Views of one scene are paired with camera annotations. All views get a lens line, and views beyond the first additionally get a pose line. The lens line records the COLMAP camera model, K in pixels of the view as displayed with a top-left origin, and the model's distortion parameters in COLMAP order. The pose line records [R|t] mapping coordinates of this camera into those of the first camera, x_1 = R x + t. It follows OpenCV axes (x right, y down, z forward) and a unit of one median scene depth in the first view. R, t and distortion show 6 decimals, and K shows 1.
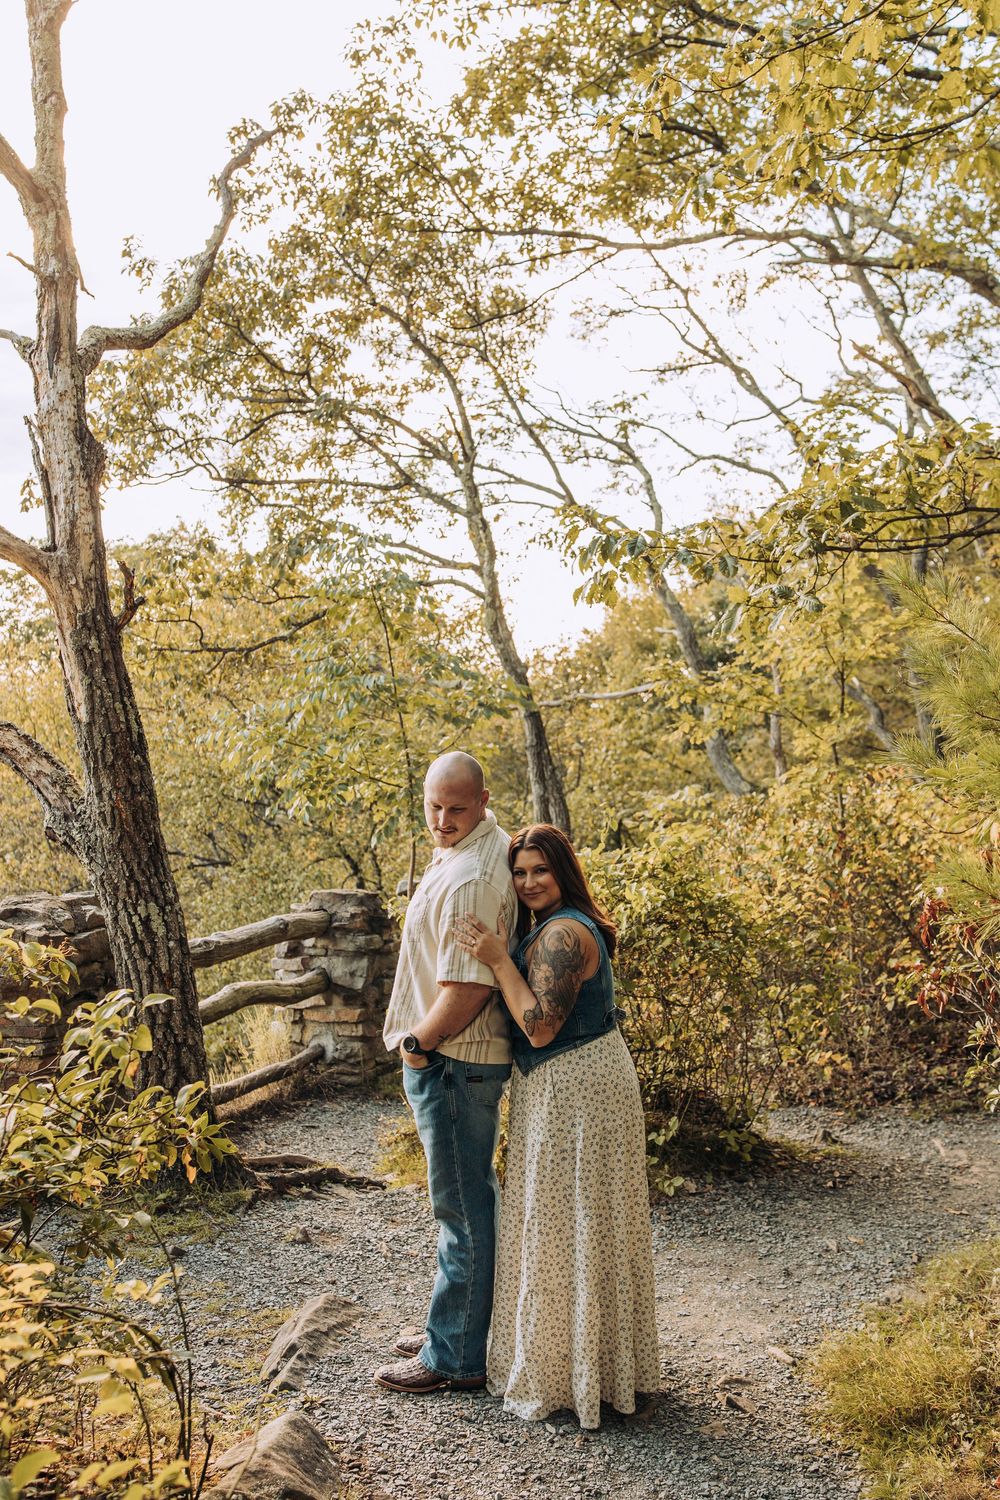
lens RADIAL K [[1690.4, 0, 549.1], [0, 1690.4, 723.6], [0, 0, 1]] dist [-0.003557, -0.036651]
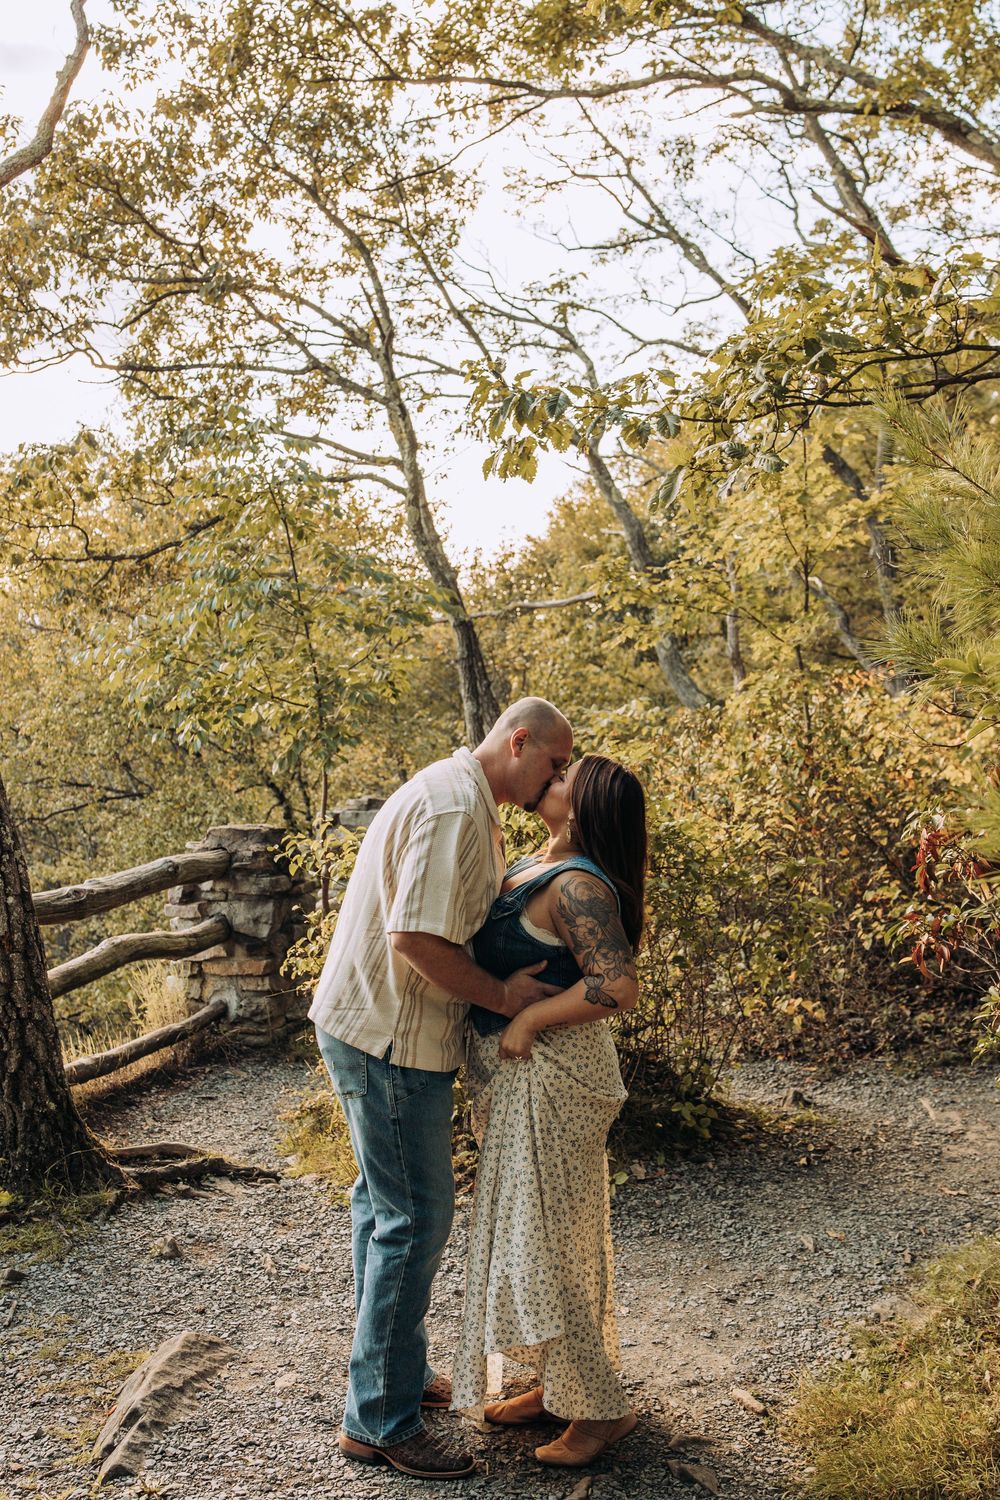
lens RADIAL K [[1690.4, 0, 549.1], [0, 1690.4, 723.6], [0, 0, 1]] dist [-0.003557, -0.036651]
pose [[0.999469, -0.023305, 0.022756, 0.017797], [0.022189, 0.998596, 0.048091, 0.006750], [-0.023845, -0.047560, 0.998584, 0.120696]]
